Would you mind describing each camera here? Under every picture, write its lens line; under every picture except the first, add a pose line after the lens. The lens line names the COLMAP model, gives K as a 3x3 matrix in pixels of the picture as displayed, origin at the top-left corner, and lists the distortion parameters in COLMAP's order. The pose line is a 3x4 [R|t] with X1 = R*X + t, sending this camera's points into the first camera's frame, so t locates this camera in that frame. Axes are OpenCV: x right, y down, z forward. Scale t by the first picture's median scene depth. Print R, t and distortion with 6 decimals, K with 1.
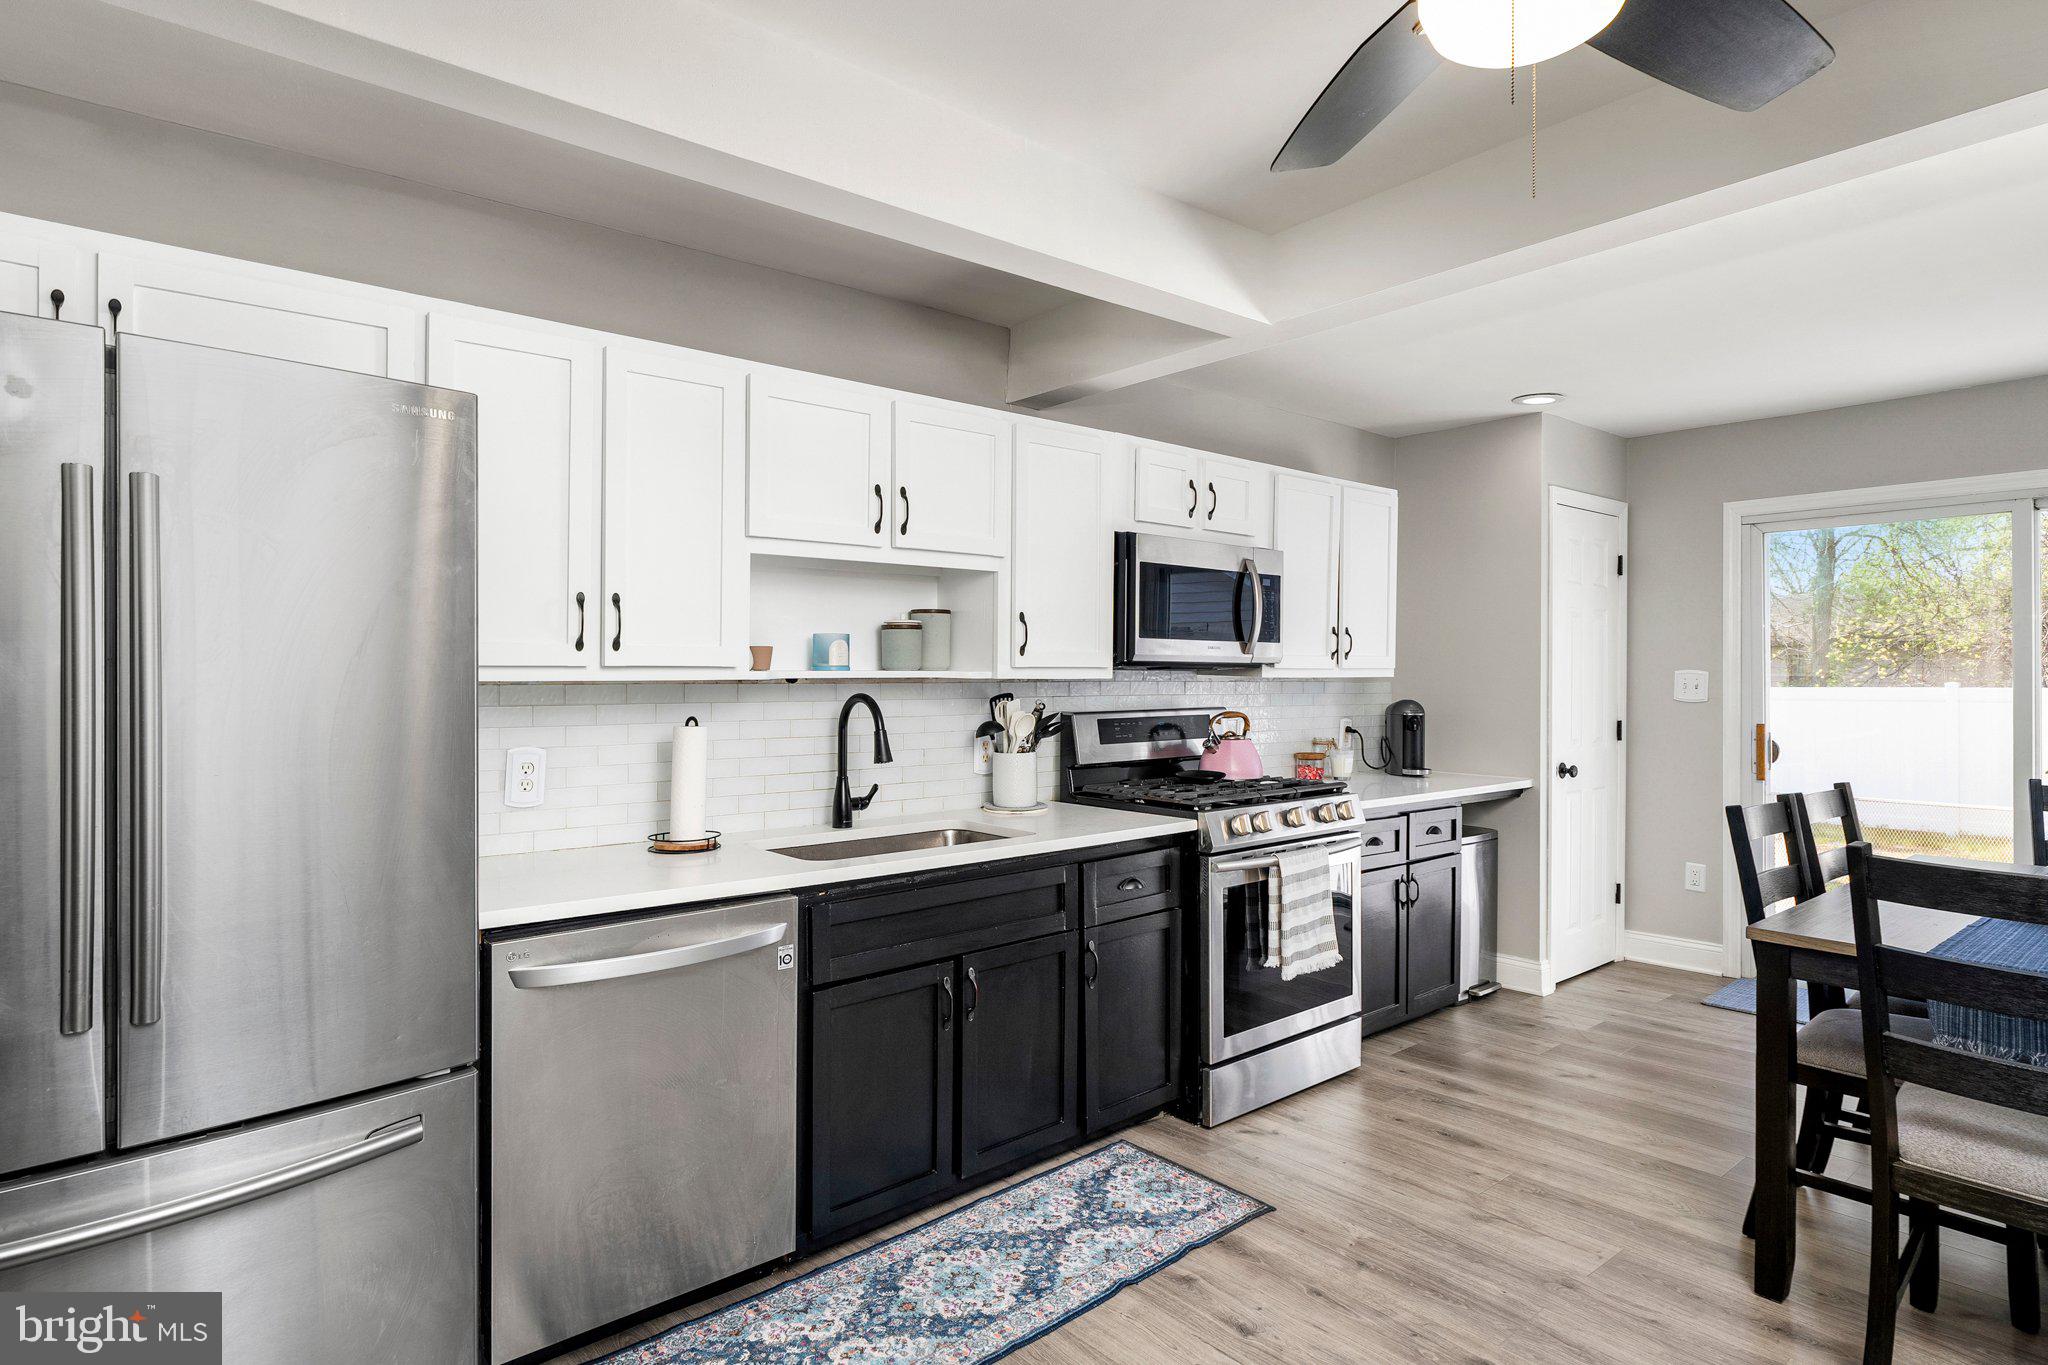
lens RADIAL K [[1099.3, 0, 1026.3], [0, 1099.3, 678.9], [0, 0, 1]] dist [0.000920, 0.001184]
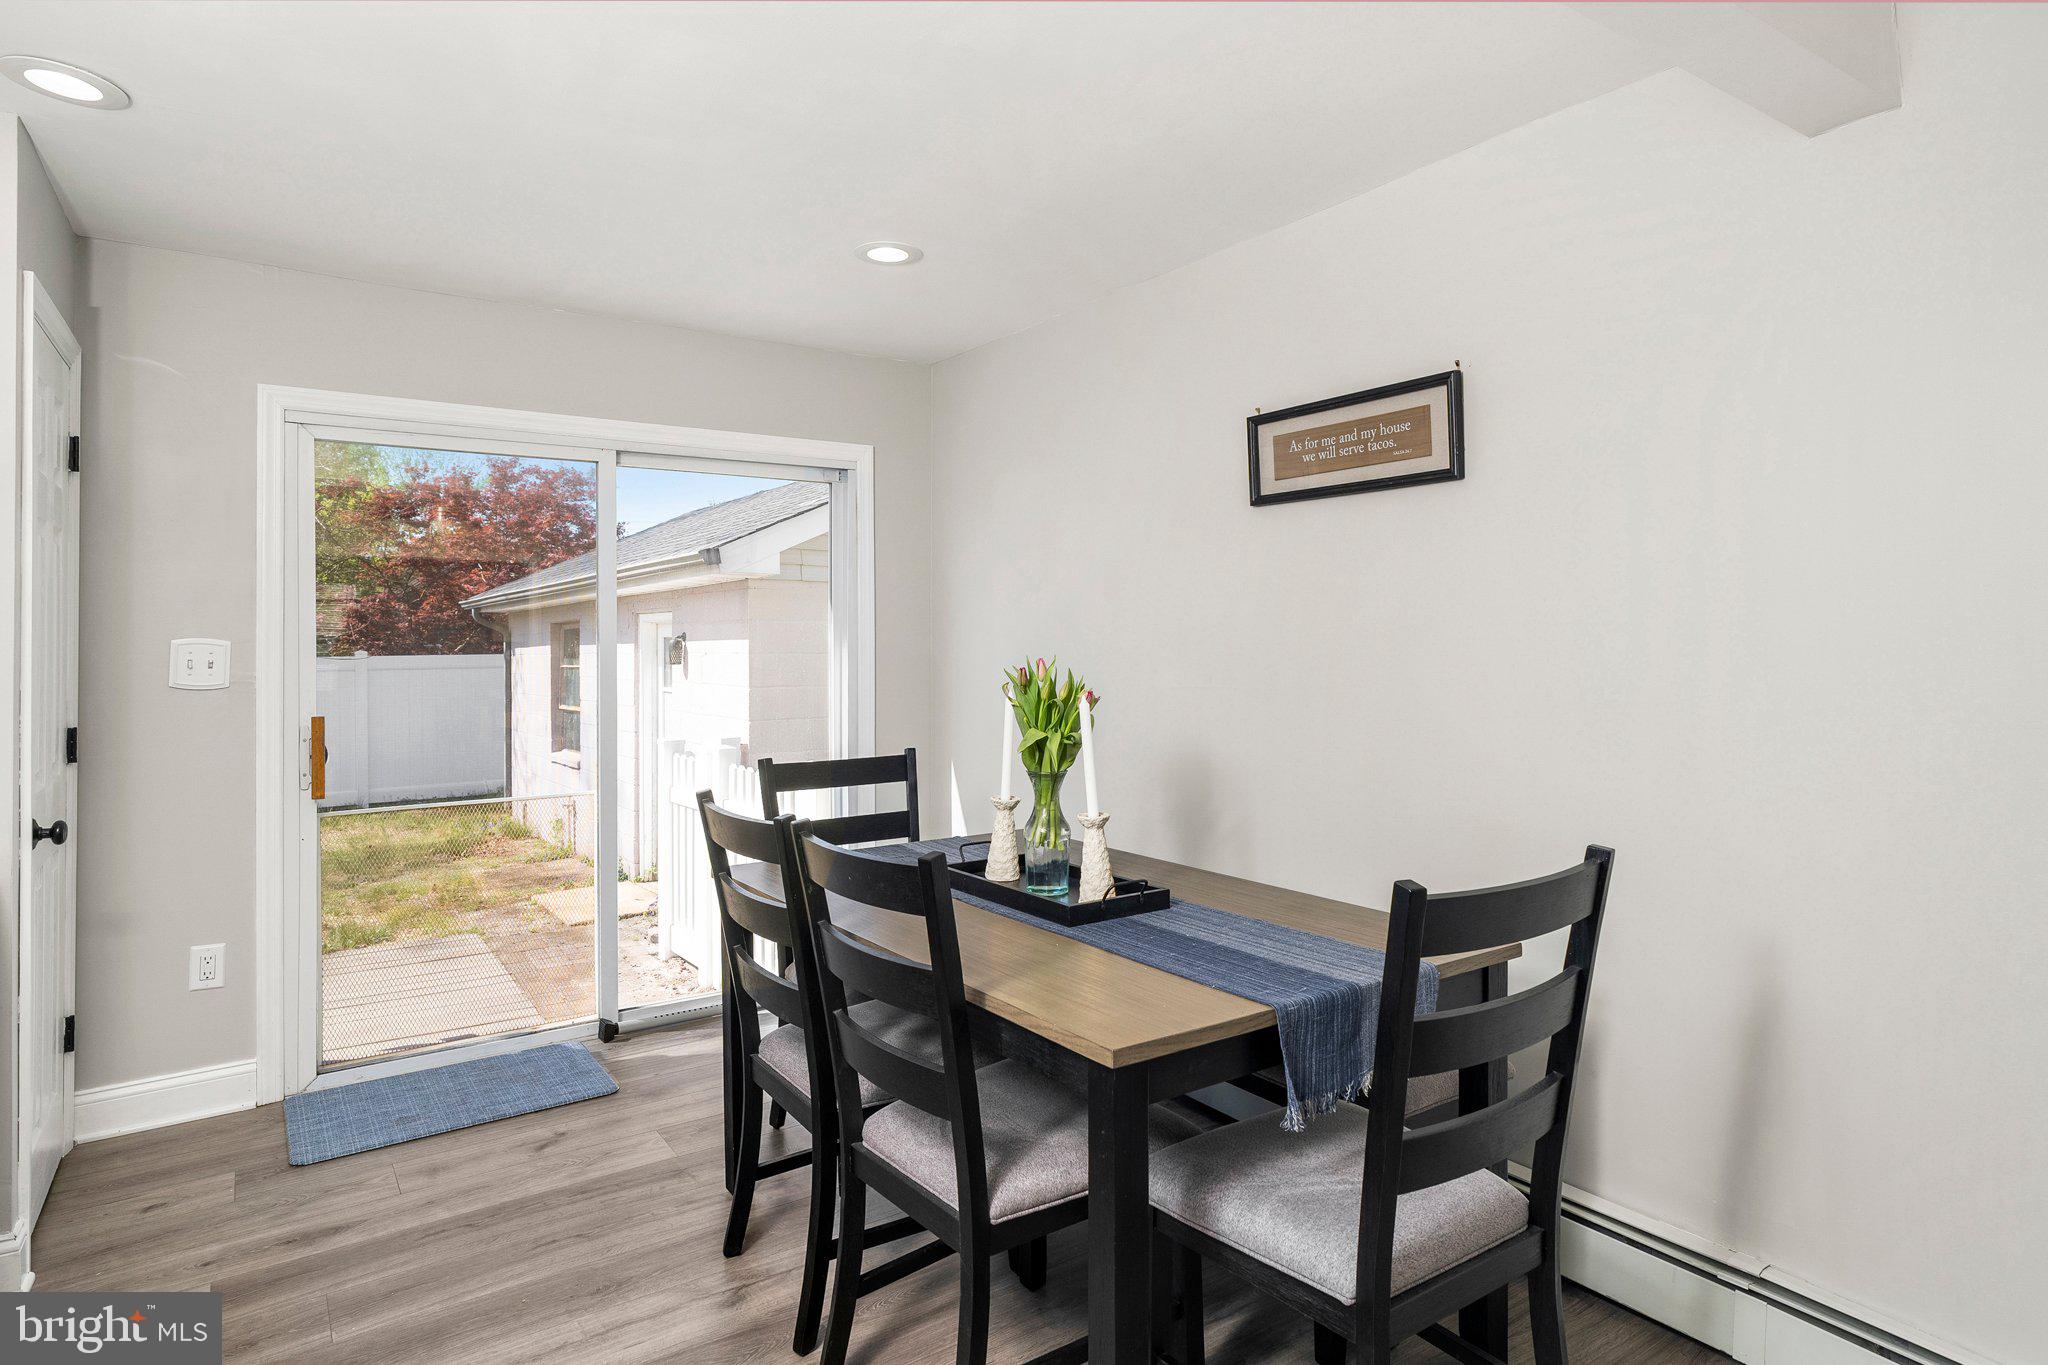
lens RADIAL K [[1099.3, 0, 1022.7], [0, 1099.3, 666.2], [0, 0, 1]] dist [0.000920, 0.001184]
pose [[0.100360, -0.016527, 0.994814, 0.032656], [0.011082, 0.999819, 0.015492, 0.003737], [-0.994889, 0.009469, 0.100525, 0.499879]]
